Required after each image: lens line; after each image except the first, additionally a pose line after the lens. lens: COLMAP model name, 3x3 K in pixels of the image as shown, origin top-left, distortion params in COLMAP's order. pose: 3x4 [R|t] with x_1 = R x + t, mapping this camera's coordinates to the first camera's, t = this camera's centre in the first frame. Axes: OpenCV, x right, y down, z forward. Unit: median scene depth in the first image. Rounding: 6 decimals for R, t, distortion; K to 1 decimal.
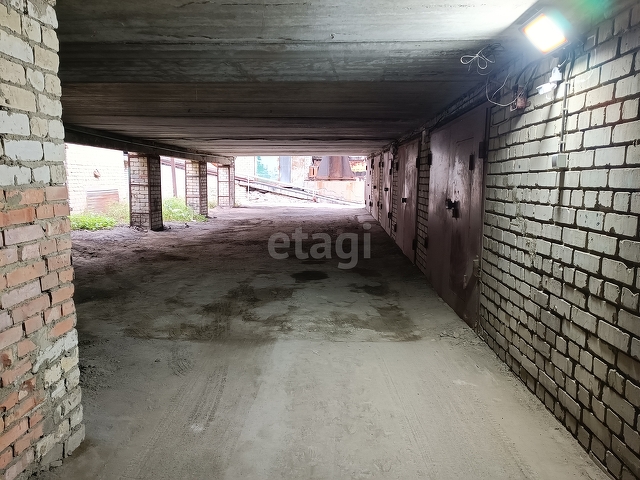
lens RADIAL K [[438.9, 0, 318.4], [0, 438.9, 238.9], [0, 0, 1]] dist [0.004029, 0.001005]
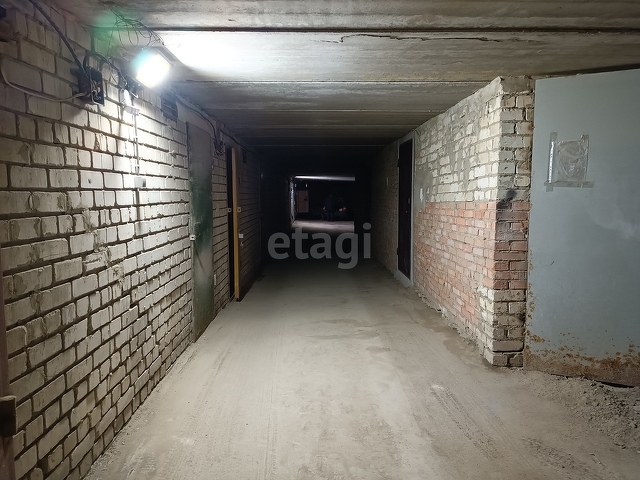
lens RADIAL K [[438.9, 0, 320.3], [0, 438.9, 241.6], [0, 0, 1]] dist [0.004029, 0.001005]
pose [[-0.998545, 0.006497, -0.053540, 0.129261], [-0.006490, 0.971030, 0.238870, -0.279365], [0.053541, 0.238870, -0.969574, 2.004279]]
